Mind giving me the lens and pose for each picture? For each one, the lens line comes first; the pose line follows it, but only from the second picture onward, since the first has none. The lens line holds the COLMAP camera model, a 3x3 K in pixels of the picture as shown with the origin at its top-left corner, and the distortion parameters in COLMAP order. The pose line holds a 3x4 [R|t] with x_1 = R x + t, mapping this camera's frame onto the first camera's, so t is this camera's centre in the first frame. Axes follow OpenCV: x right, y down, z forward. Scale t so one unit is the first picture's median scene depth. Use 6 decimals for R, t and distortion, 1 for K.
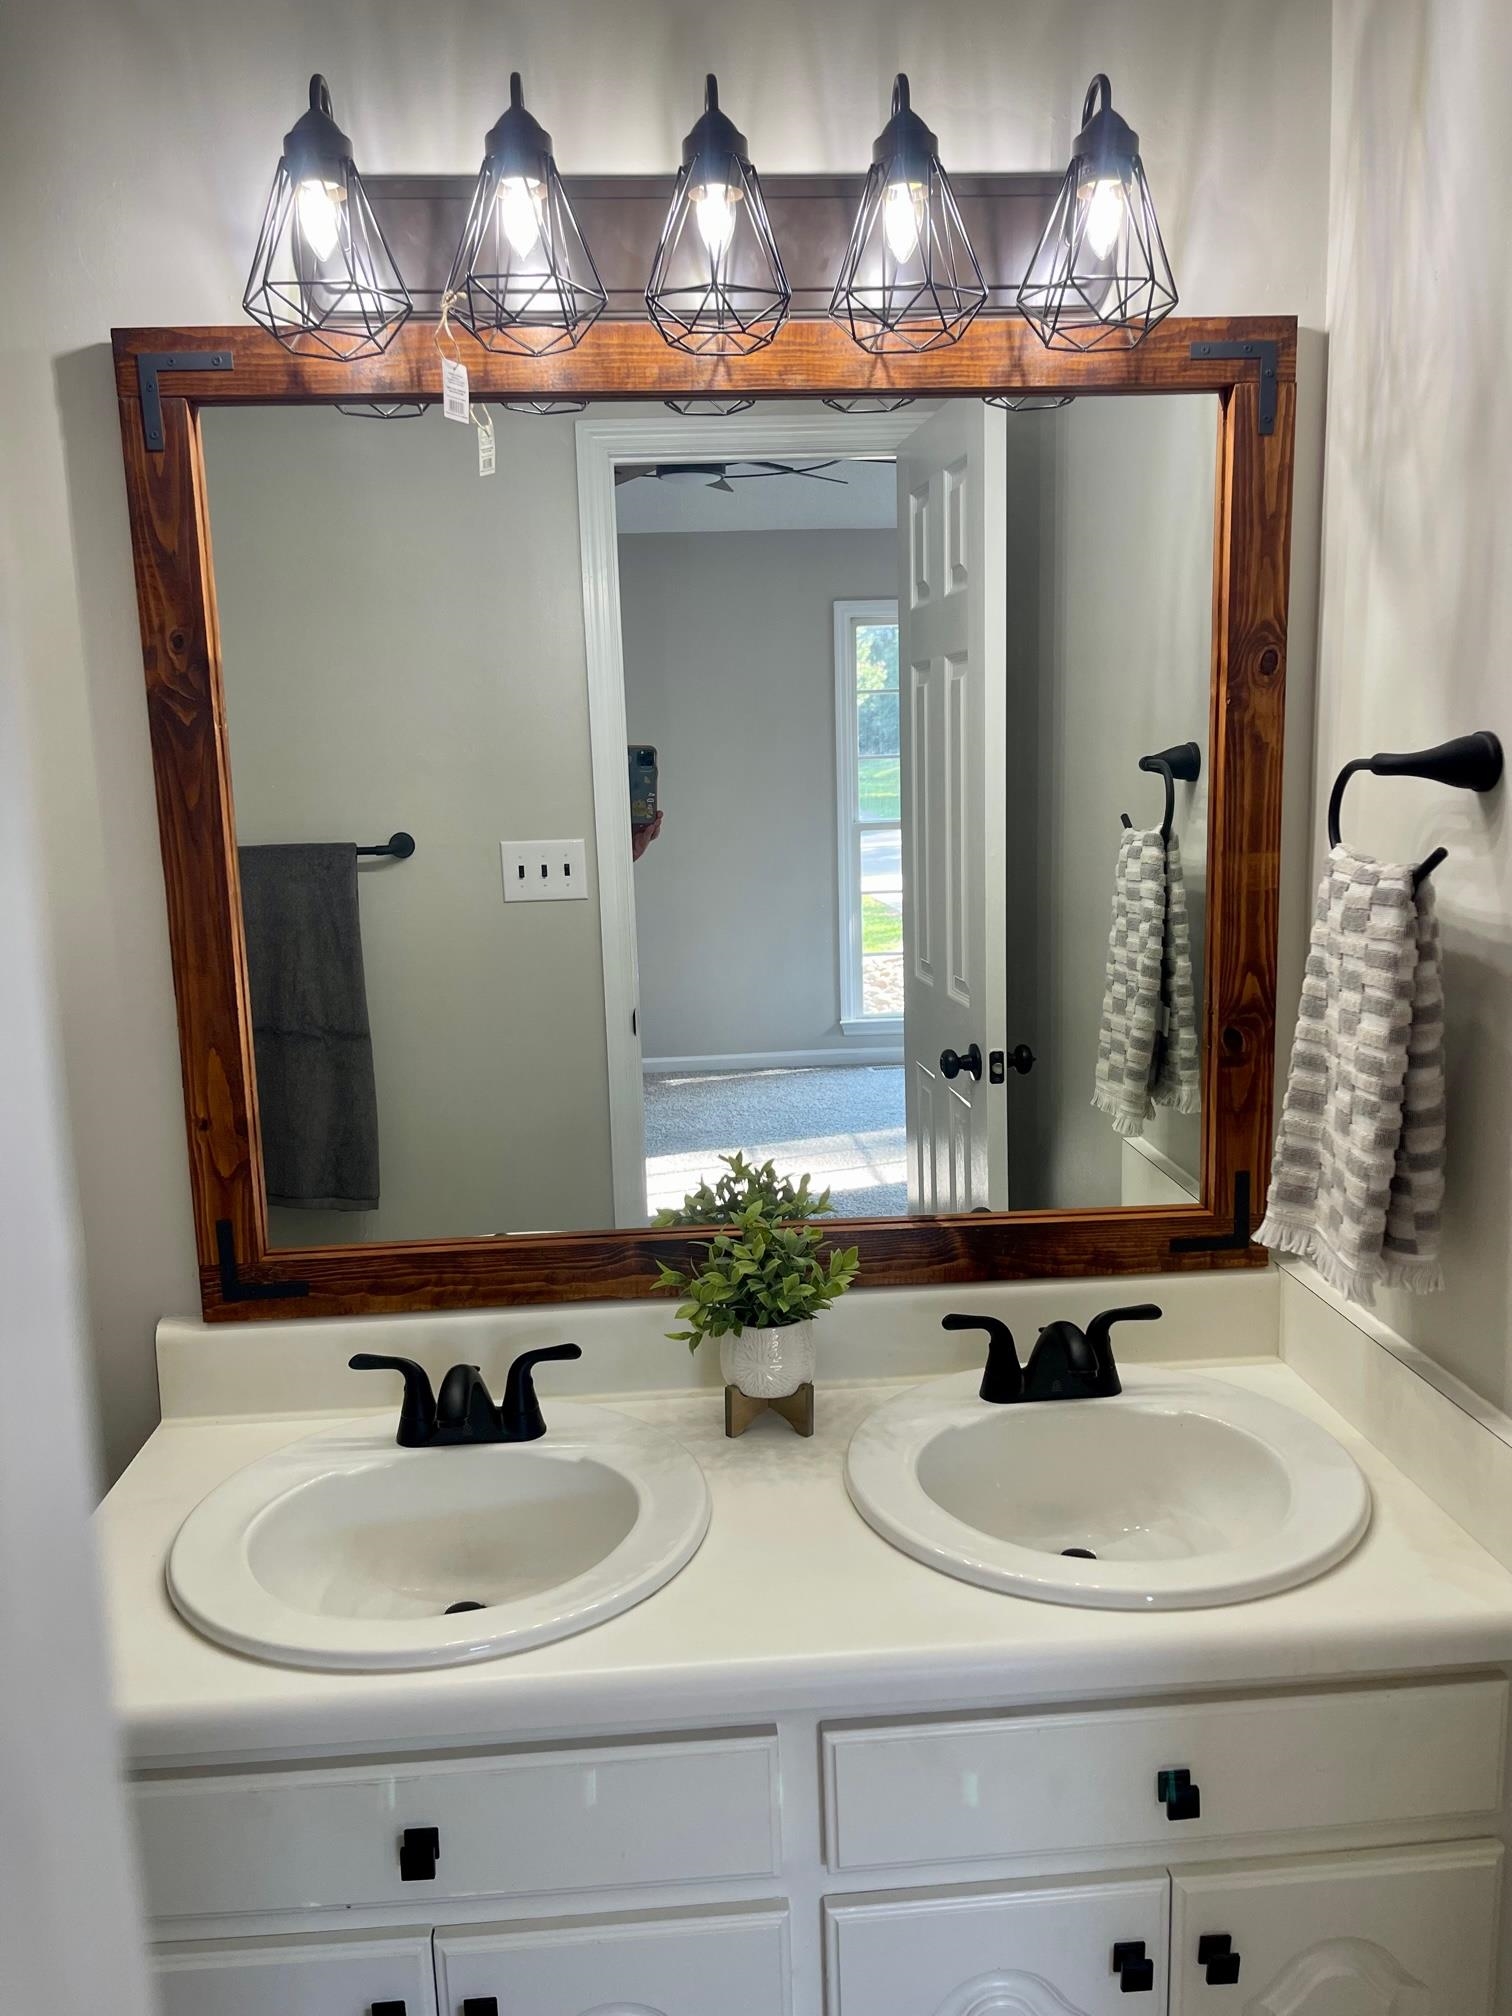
lens RADIAL K [[1513.0, 0, 743.5], [0, 1513.0, 1000.1], [0, 0, 1]] dist [0.072577, -0.084490]
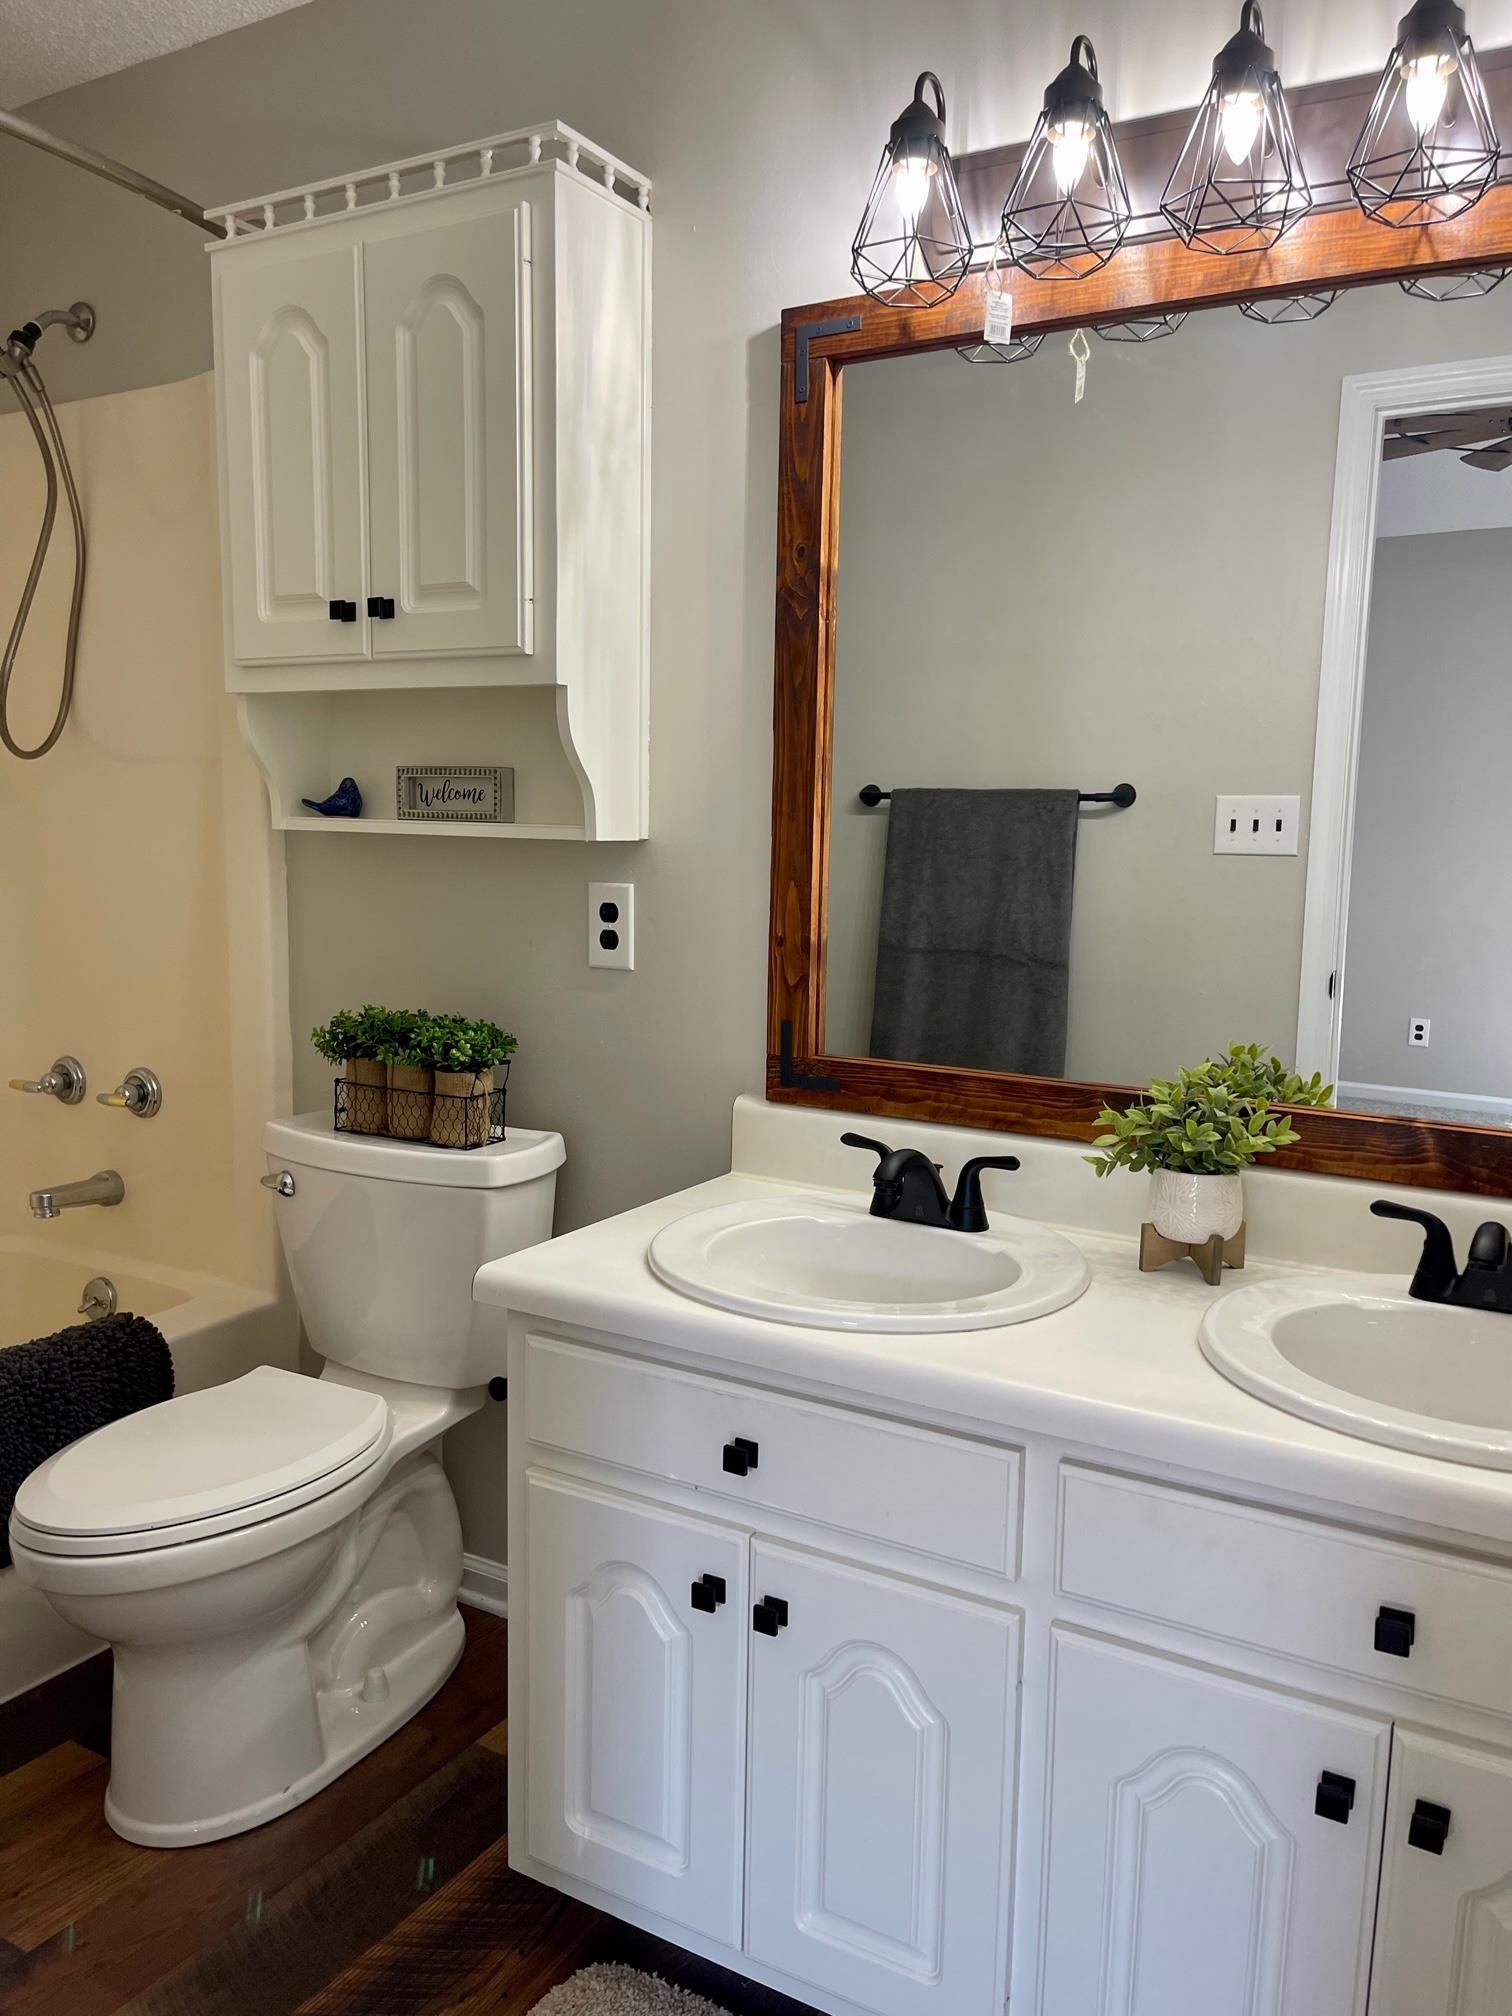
lens RADIAL K [[1513.0, 0, 759.7], [0, 1513.0, 1001.3], [0, 0, 1]] dist [0.072577, -0.084490]
pose [[0.826590, 0.116377, -0.550640, 0.335665], [-0.130656, 0.991337, 0.013385, 0.120554], [0.547428, 0.060881, 0.834635, -0.049049]]
